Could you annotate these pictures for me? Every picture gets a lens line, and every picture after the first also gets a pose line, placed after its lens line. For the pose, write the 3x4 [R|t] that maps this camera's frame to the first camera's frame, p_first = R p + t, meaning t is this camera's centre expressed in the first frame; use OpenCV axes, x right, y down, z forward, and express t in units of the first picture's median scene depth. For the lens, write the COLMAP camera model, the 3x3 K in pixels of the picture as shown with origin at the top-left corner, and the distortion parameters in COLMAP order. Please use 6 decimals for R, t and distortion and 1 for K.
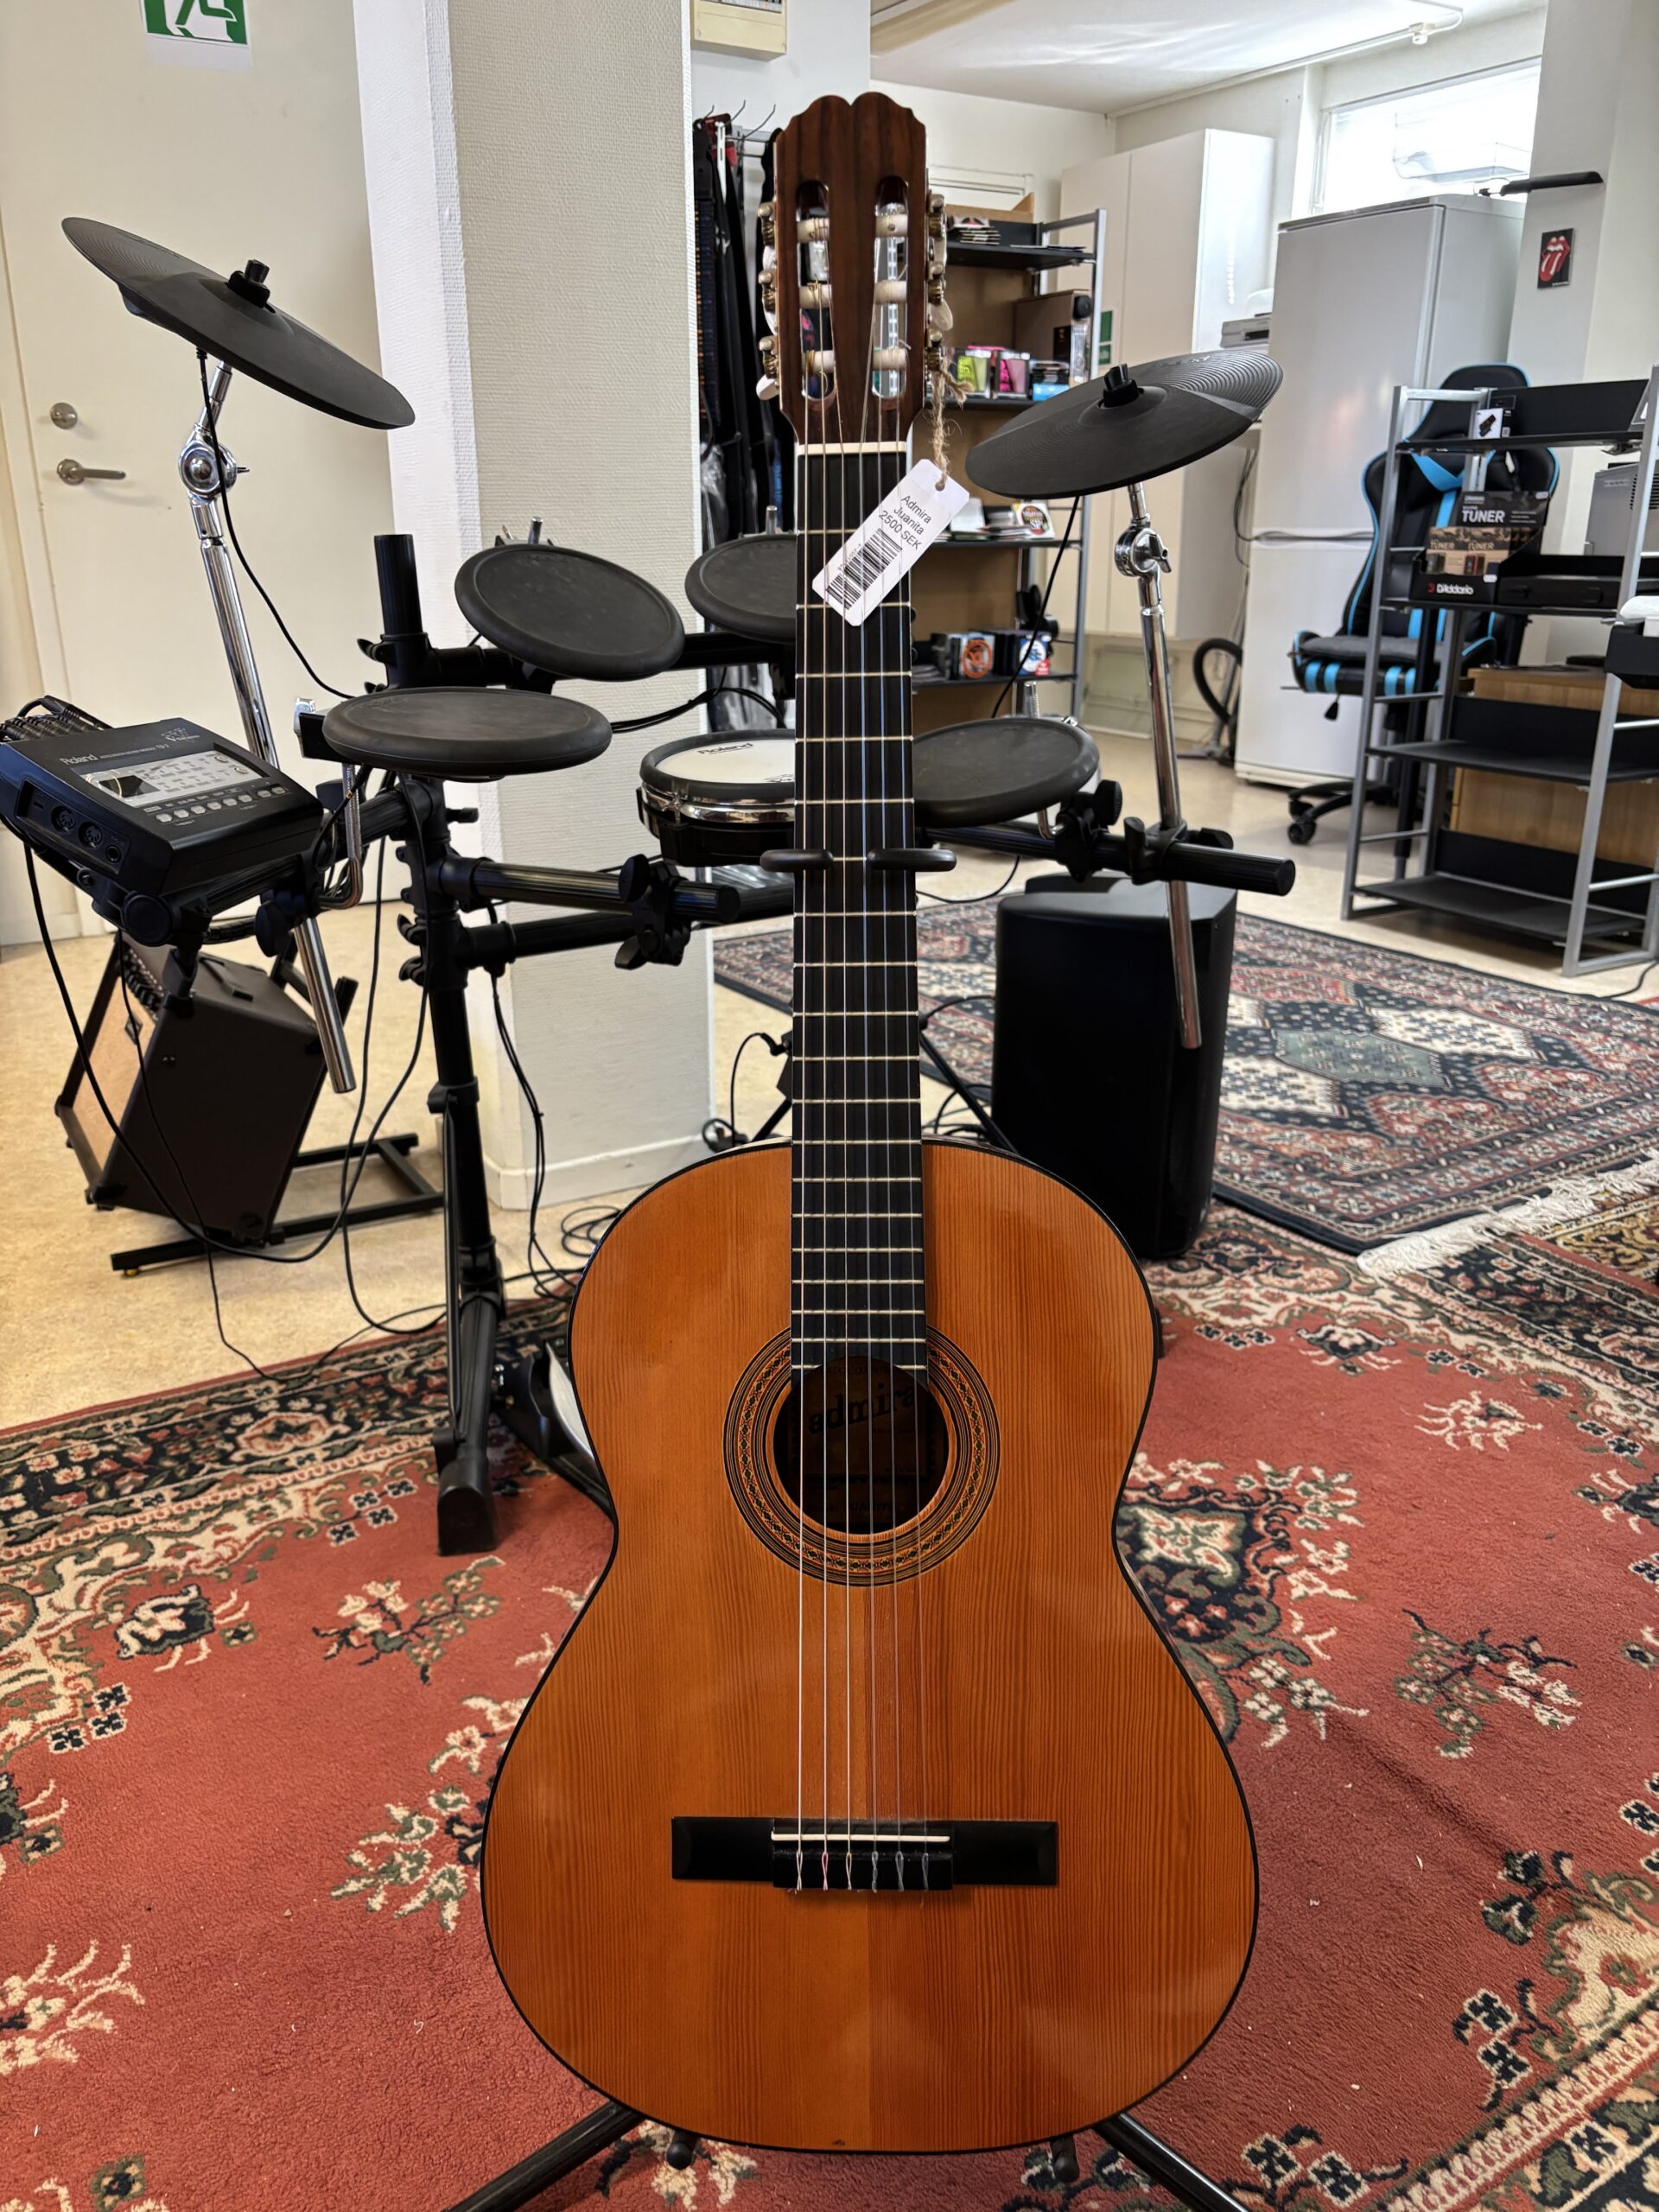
lens RADIAL K [[1713.8, 0, 807.5], [0, 1713.8, 1107.7], [0, 0, 1]] dist [0.013635, -0.025169]
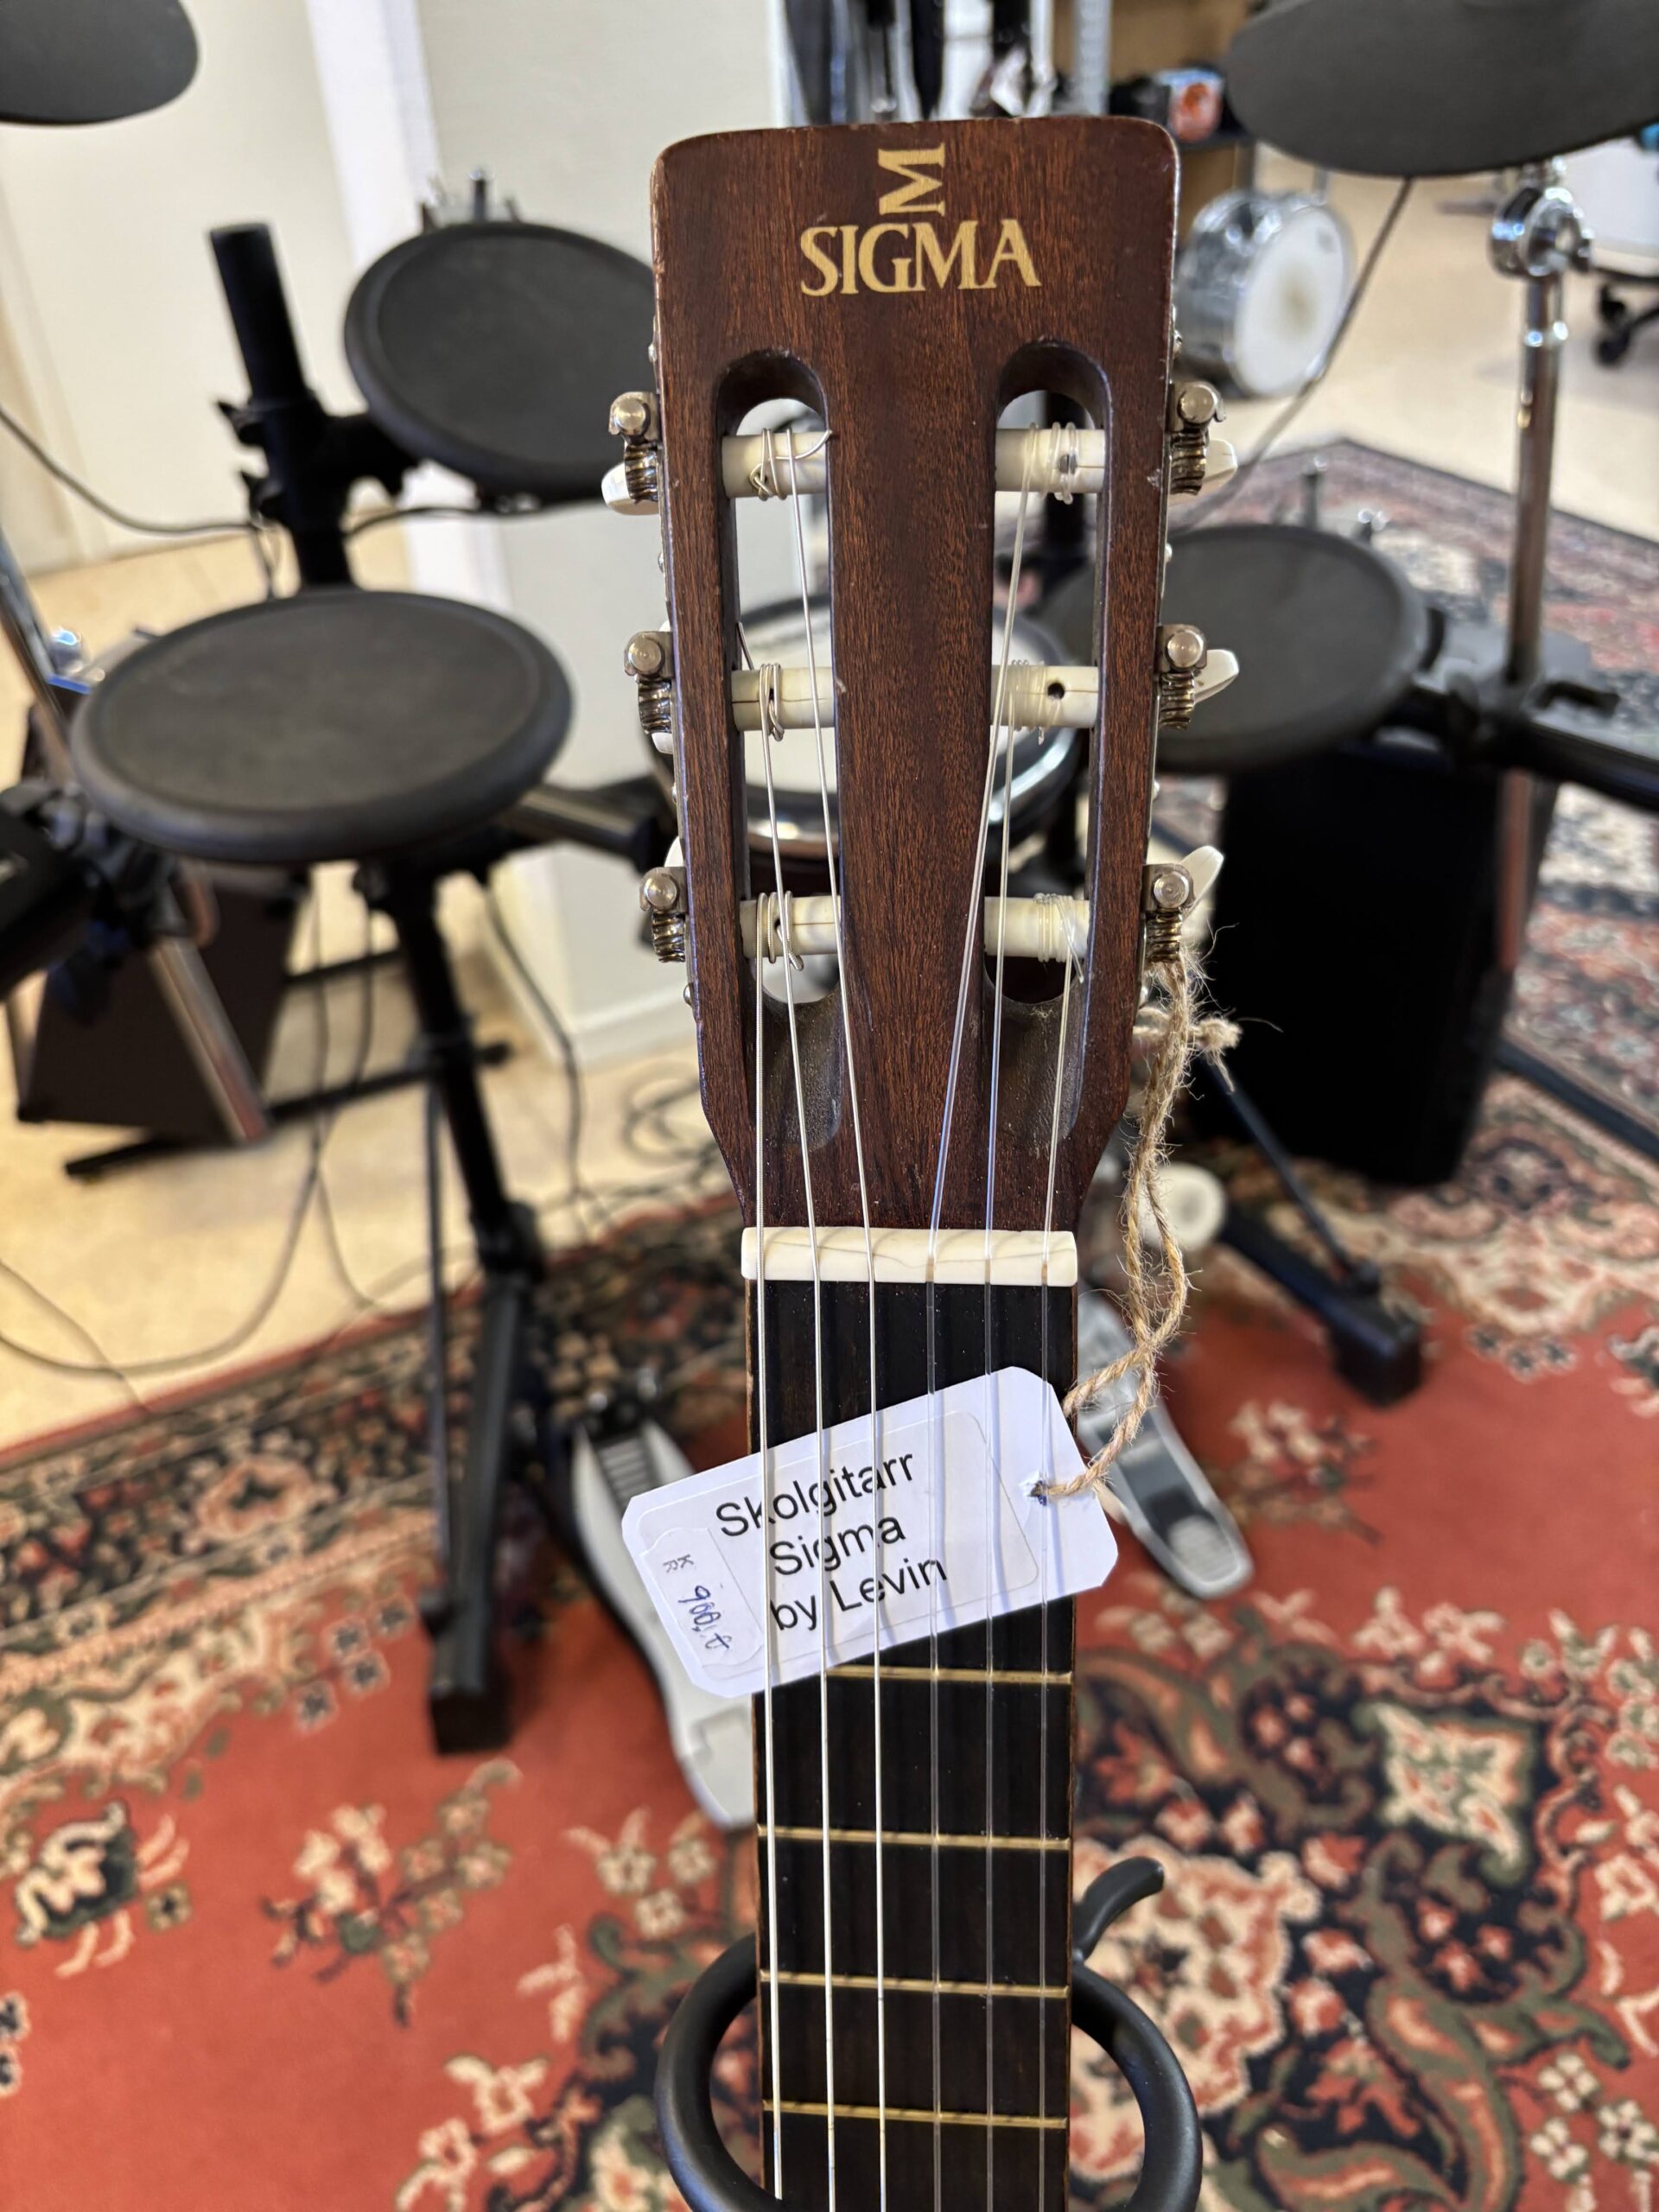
lens RADIAL K [[1713.8, 0, 813.1], [0, 1713.8, 1101.9], [0, 0, 1]] dist [0.013635, -0.025169]
pose [[0.995879, 0.014256, -0.089560, 0.013904], [0.014541, 0.949686, 0.312865, -0.220187], [0.089514, -0.312879, 0.945566, 0.345042]]
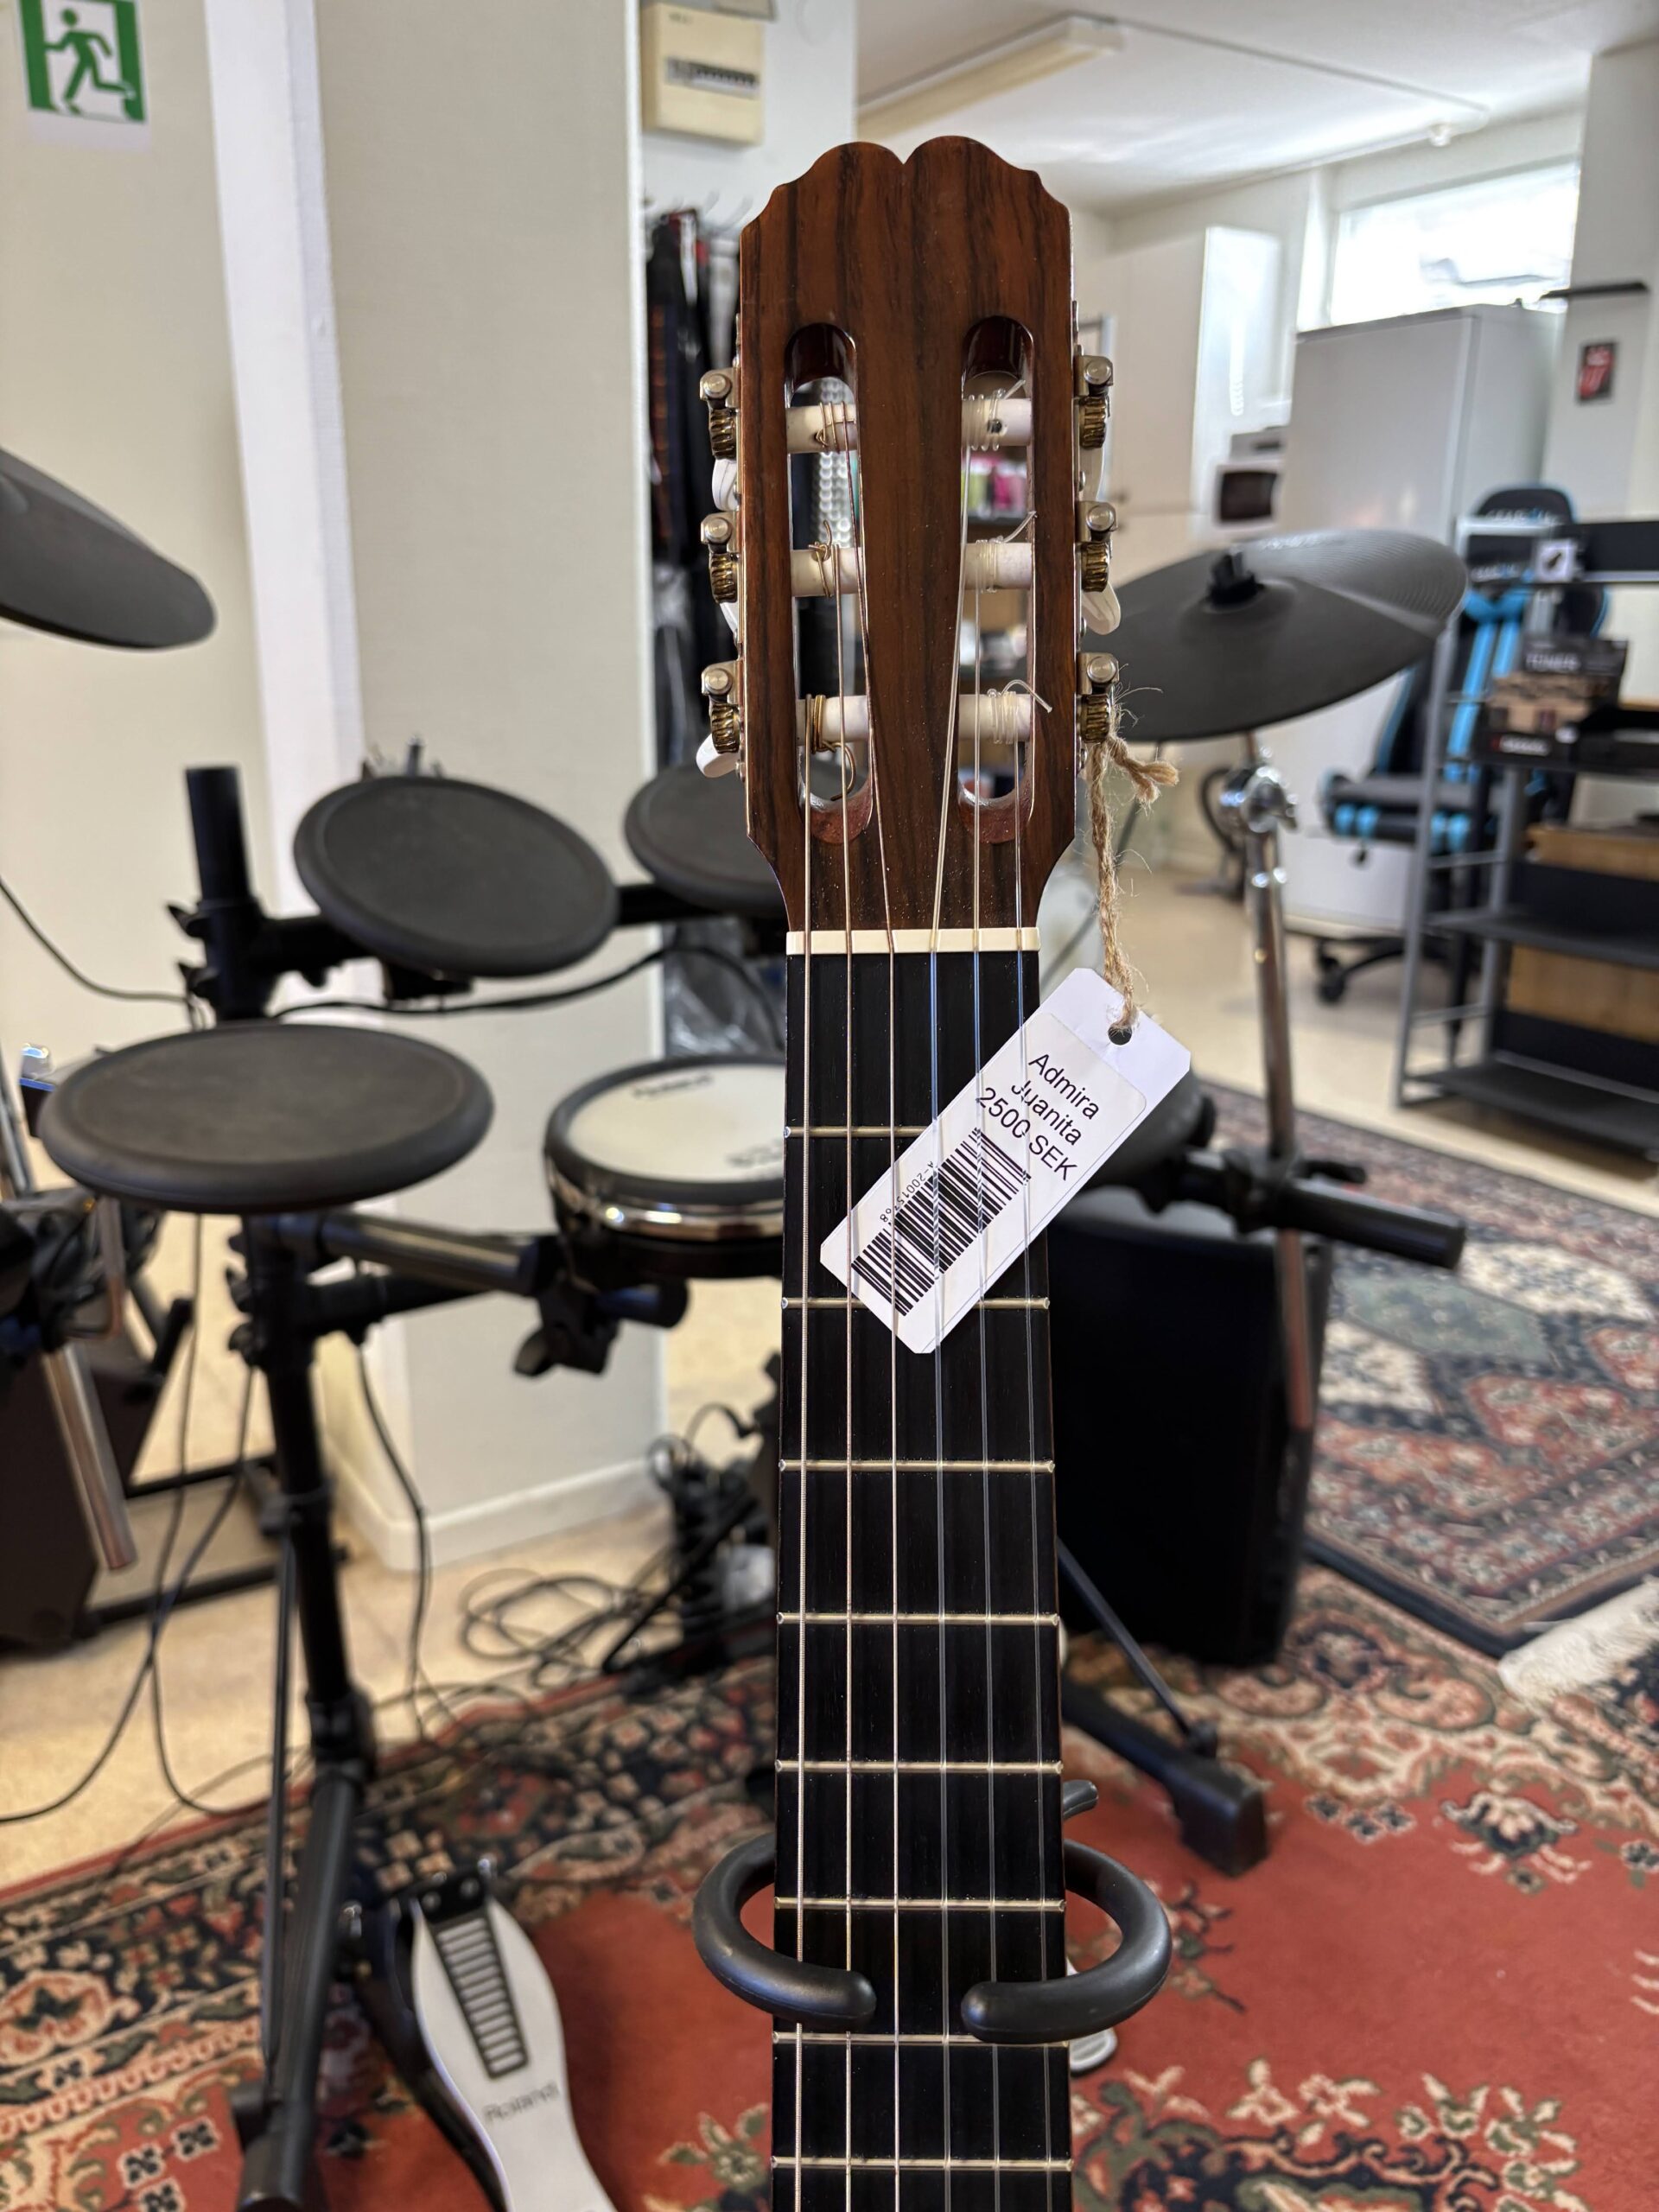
lens RADIAL K [[1713.8, 0, 809.6], [0, 1713.8, 1105.0], [0, 0, 1]] dist [0.013635, -0.025169]
pose [[0.999839, 0.003239, 0.017632, -0.003480], [-0.002439, 0.998977, -0.045163, -0.153772], [-0.017760, 0.045113, 0.998824, 0.272998]]
